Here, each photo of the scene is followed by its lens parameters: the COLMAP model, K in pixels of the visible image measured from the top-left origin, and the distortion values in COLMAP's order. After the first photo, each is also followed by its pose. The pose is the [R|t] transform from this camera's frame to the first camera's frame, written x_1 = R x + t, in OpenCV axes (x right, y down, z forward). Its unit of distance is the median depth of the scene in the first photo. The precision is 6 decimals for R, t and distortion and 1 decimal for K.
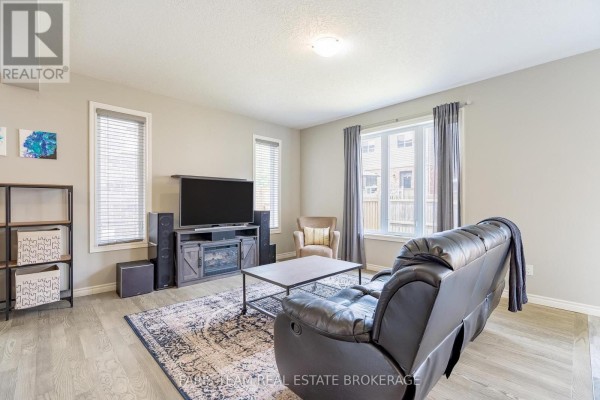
lens RADIAL K [[271.6, 0, 299.3], [0, 271.6, 203.1], [0, 0, 1]] dist [-0.001238, 0.000438]
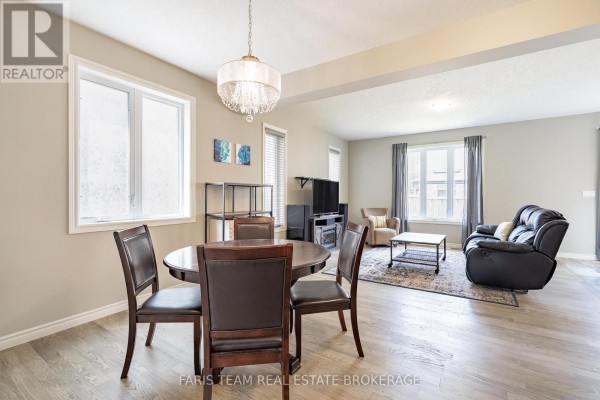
lens RADIAL K [[271.6, 0, 301.0], [0, 271.6, 201.5], [0, 0, 1]] dist [-0.001238, 0.000438]
pose [[0.972532, -0.004984, 0.232715, -0.991587], [0.002807, 0.999949, 0.009684, 0.005694], [-0.232751, -0.008764, 0.972497, -0.390311]]
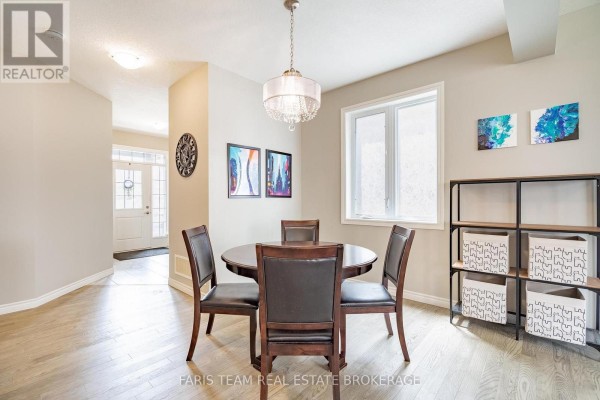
lens RADIAL K [[271.6, 0, 302.4], [0, 271.6, 200.2], [0, 0, 1]] dist [-0.001238, 0.000438]
pose [[0.092489, 0.005170, -0.995700, -0.265108], [0.000003, 0.999987, 0.005192, -0.006326], [0.995714, -0.000483, 0.092488, 0.226377]]
